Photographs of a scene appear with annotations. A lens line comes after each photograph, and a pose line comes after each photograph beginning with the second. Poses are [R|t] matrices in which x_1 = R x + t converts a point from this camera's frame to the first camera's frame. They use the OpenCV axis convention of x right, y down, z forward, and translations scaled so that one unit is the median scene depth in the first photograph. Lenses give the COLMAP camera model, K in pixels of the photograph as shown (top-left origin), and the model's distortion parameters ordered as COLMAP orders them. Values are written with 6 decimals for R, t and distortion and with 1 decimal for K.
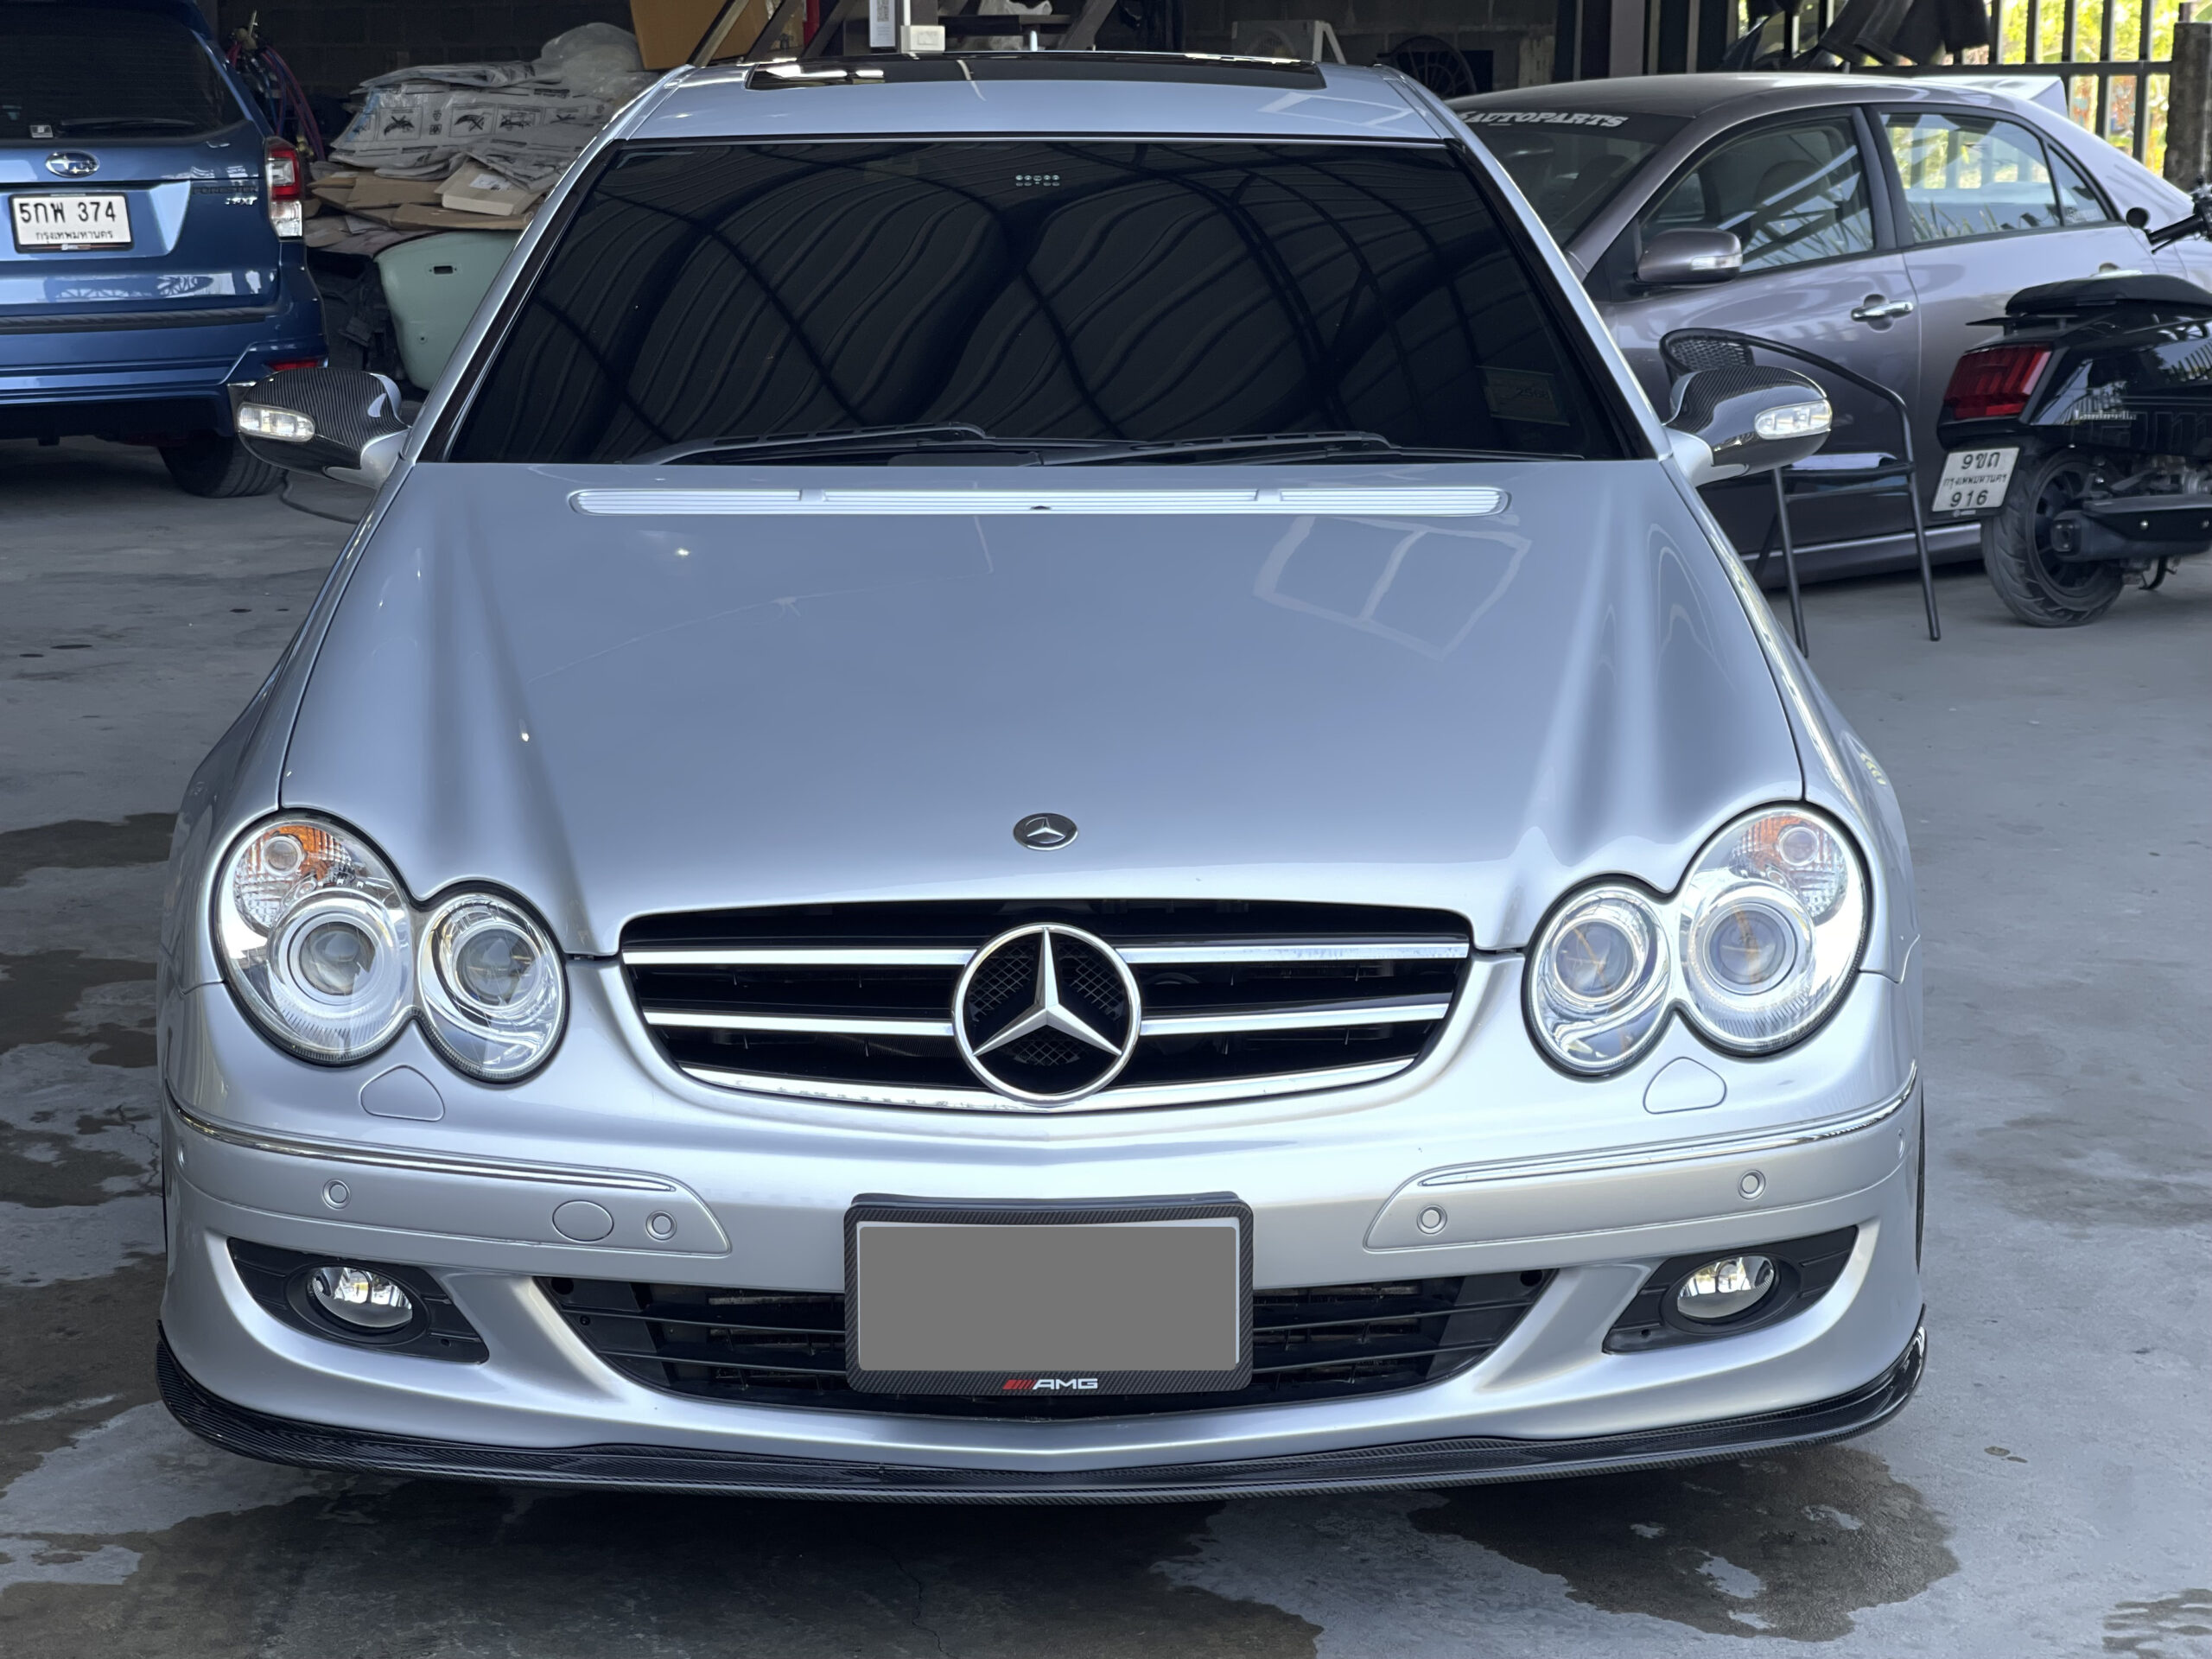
lens RADIAL K [[4122.3, 0, 1106.0], [0, 4122.3, 829.5], [0, 0, 1]] dist [0.148852, -0.309352]
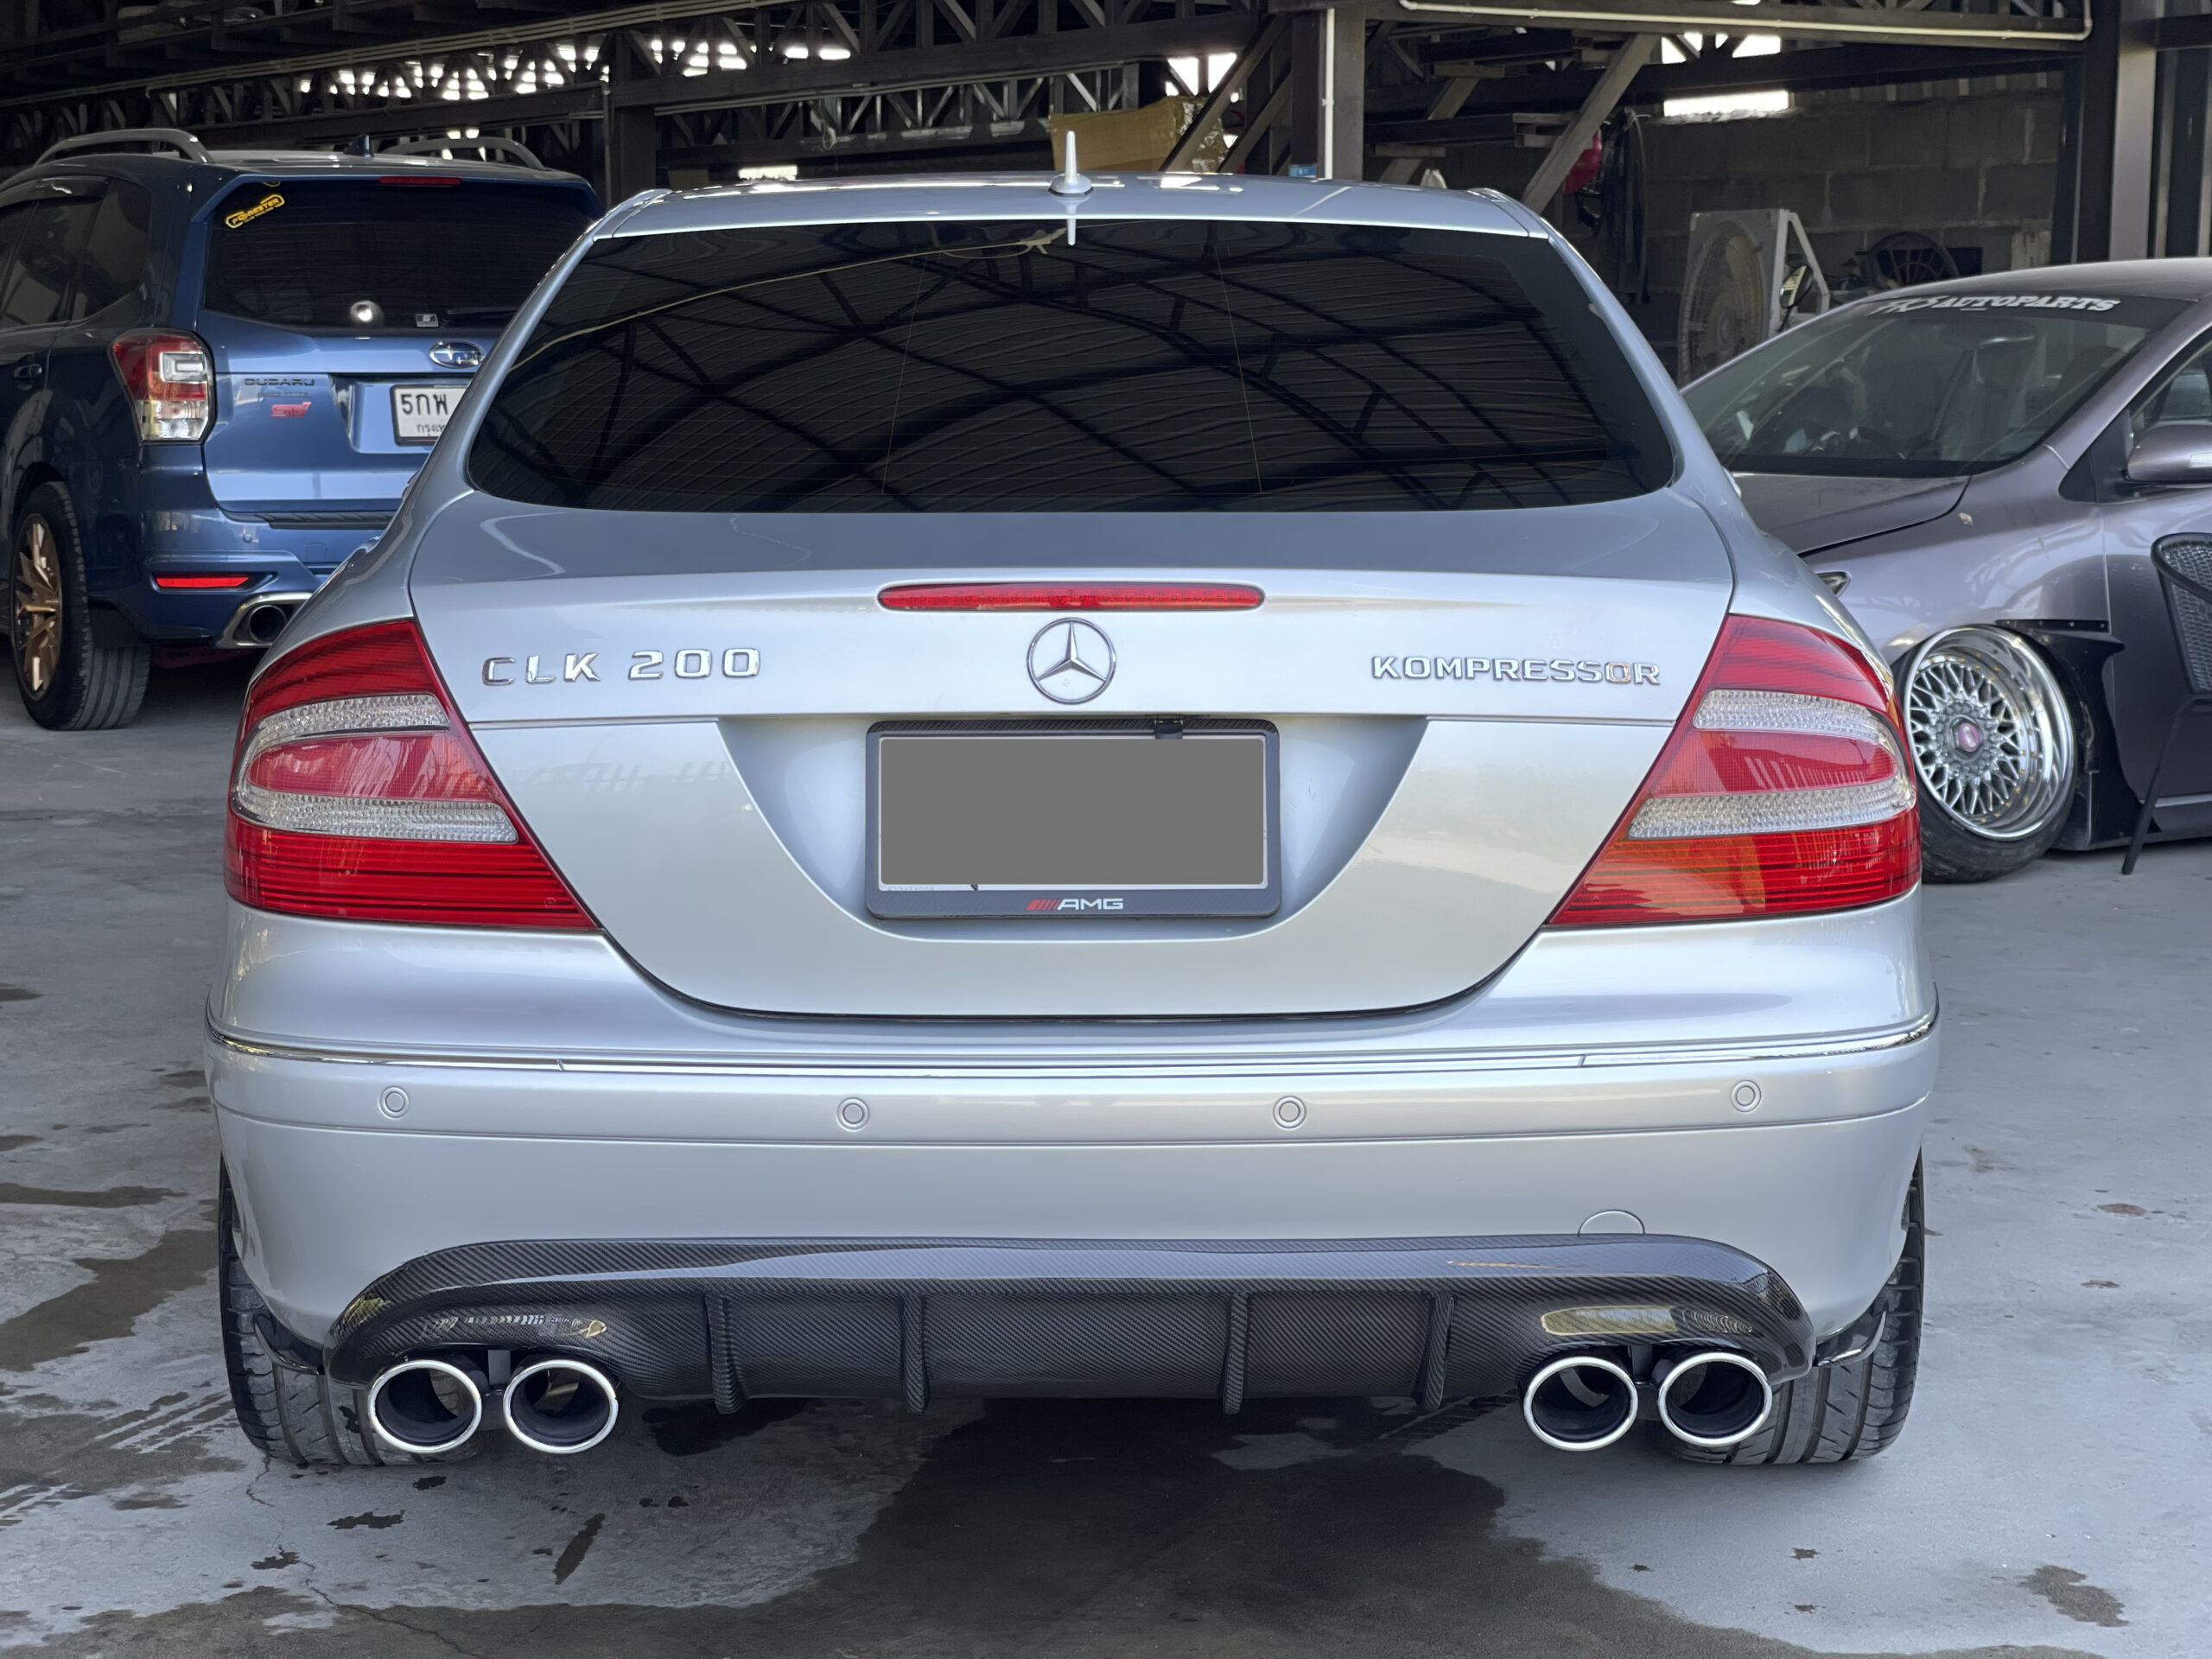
lens RADIAL K [[4133.3, 0, 1102.4], [0, 4133.3, 820.5], [0, 0, 1]] dist [0.085915, 0.379127]
pose [[0.992430, 0.020065, -0.121159, 0.016940], [-0.027163, 0.997992, -0.057216, -0.002193], [0.119768, 0.060074, 0.990983, 0.079345]]
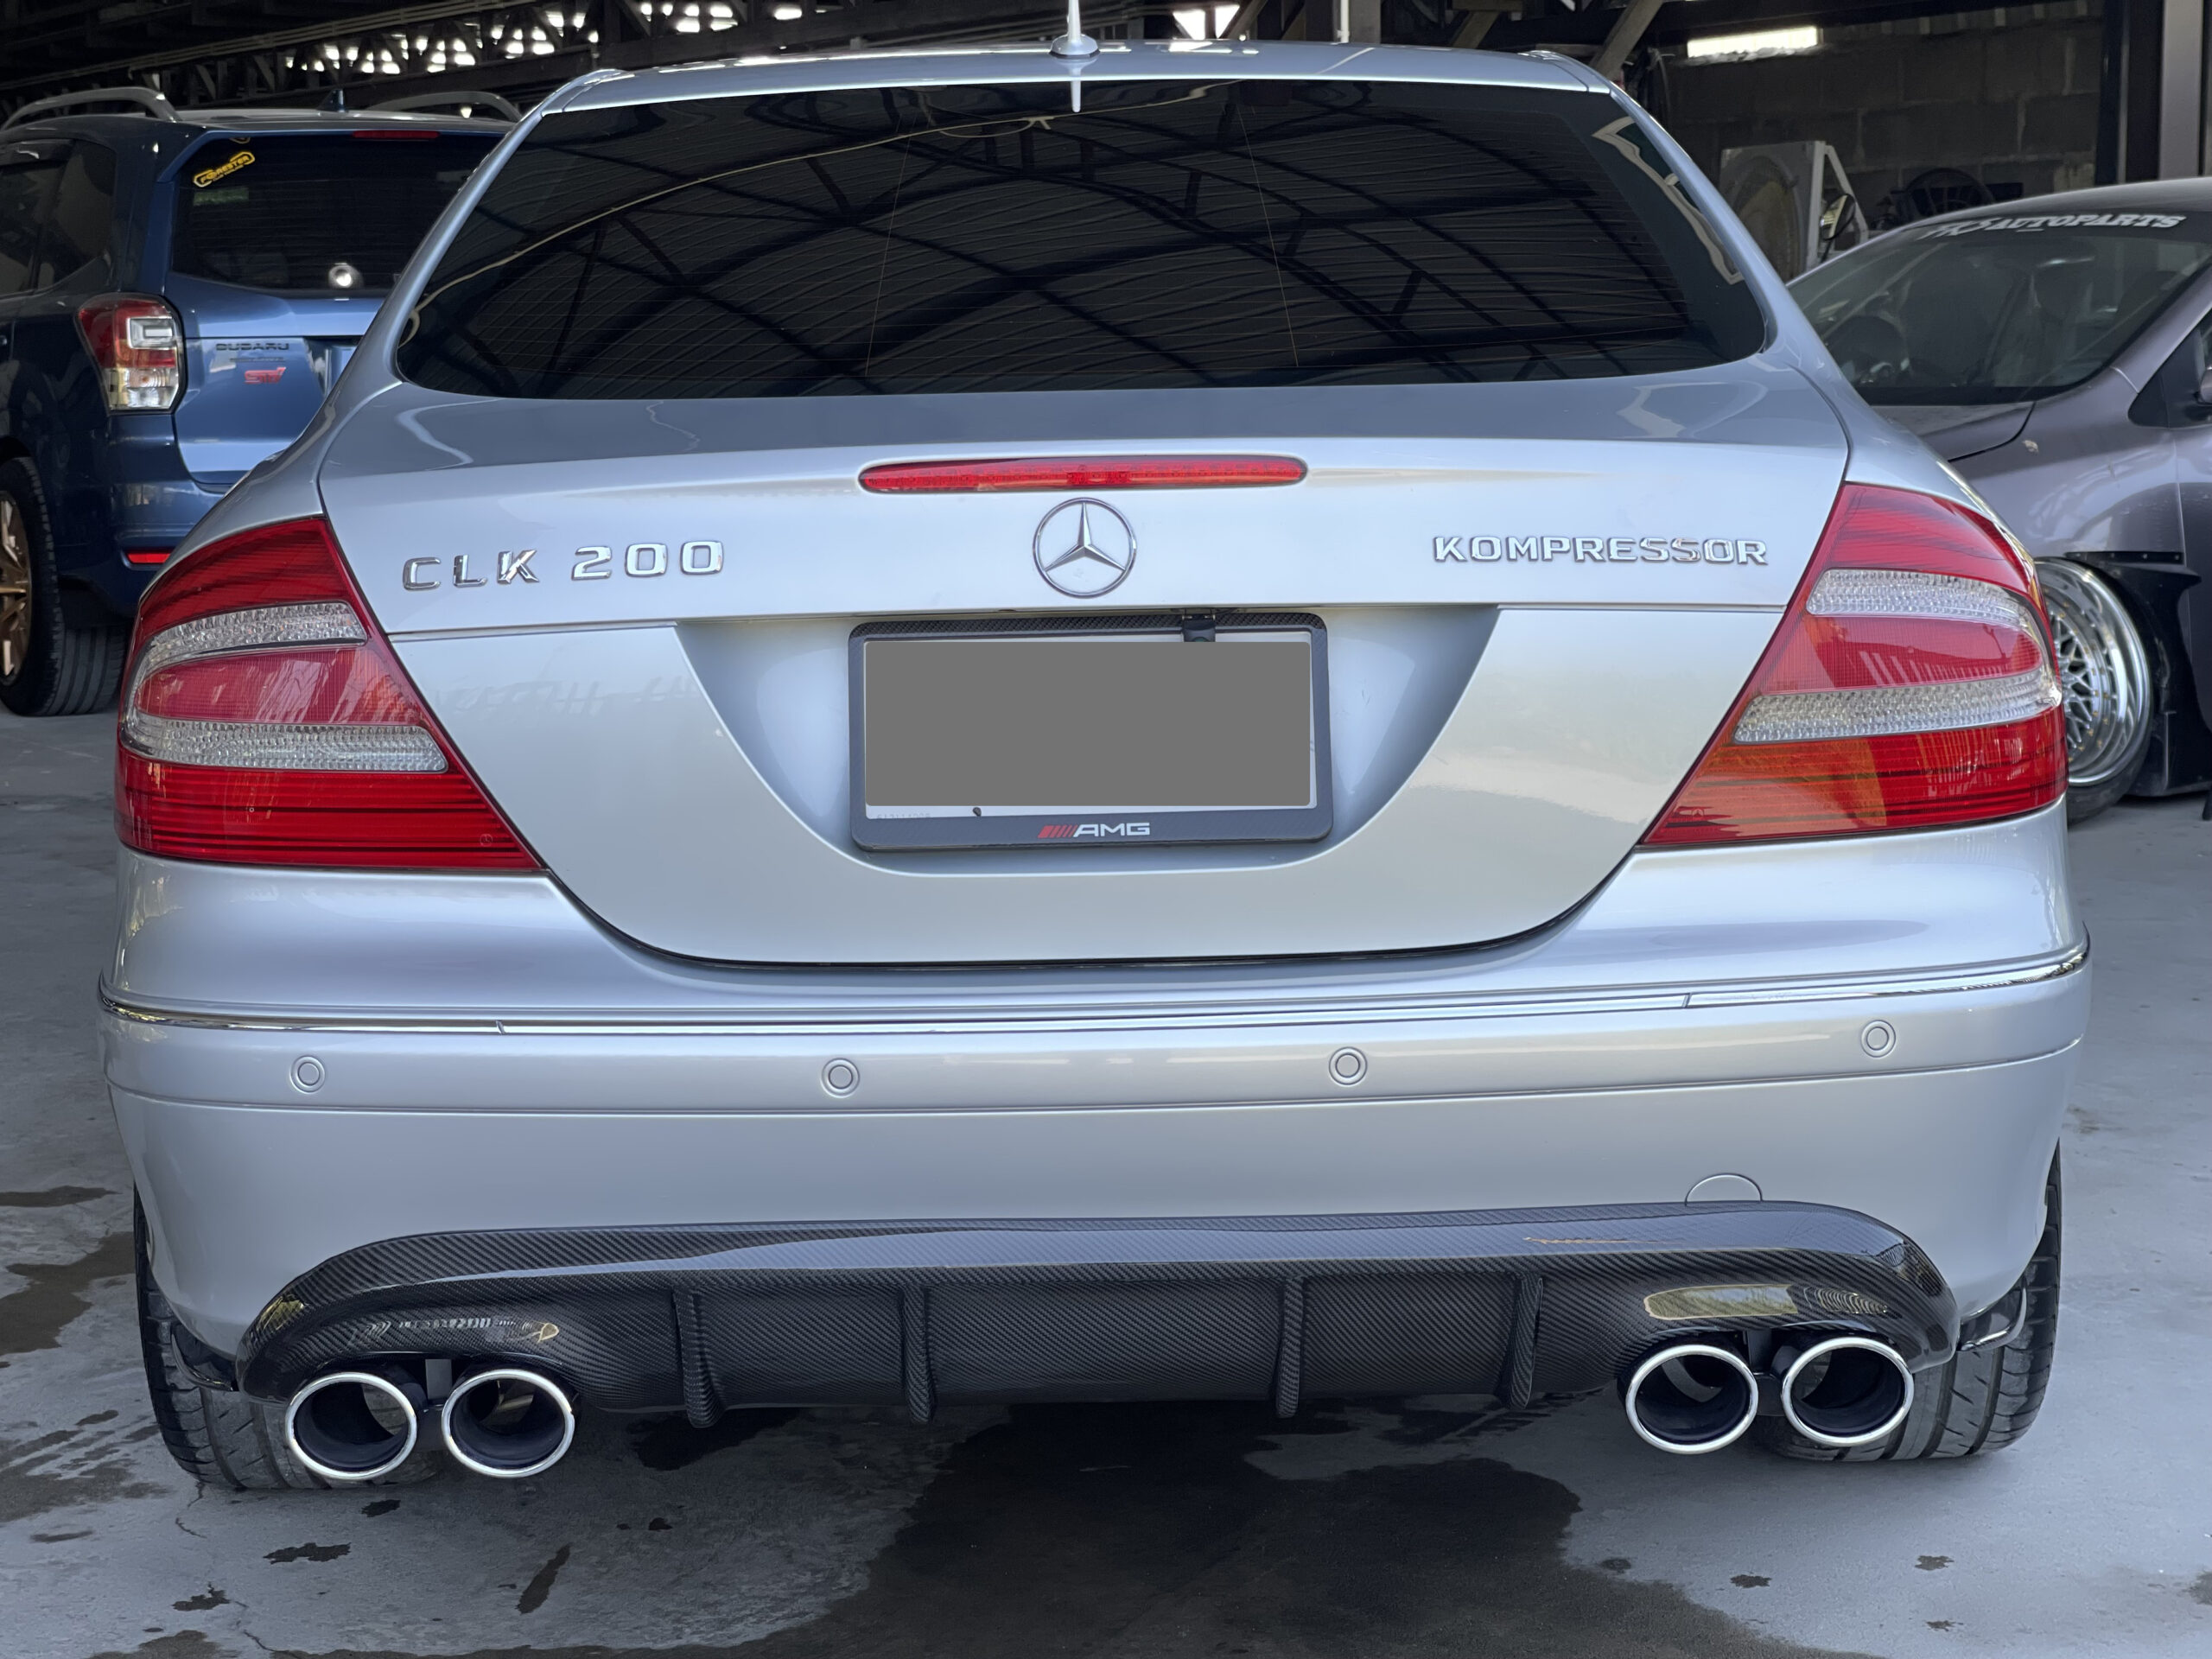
lens RADIAL K [[4122.3, 0, 1106.0], [0, 4122.3, 829.5], [0, 0, 1]] dist [0.148852, -0.309352]
pose [[0.992229, 0.002426, -0.124401, 0.011714], [-0.009096, 0.998549, -0.053074, 0.000361], [0.124092, 0.053793, 0.990812, 0.120248]]
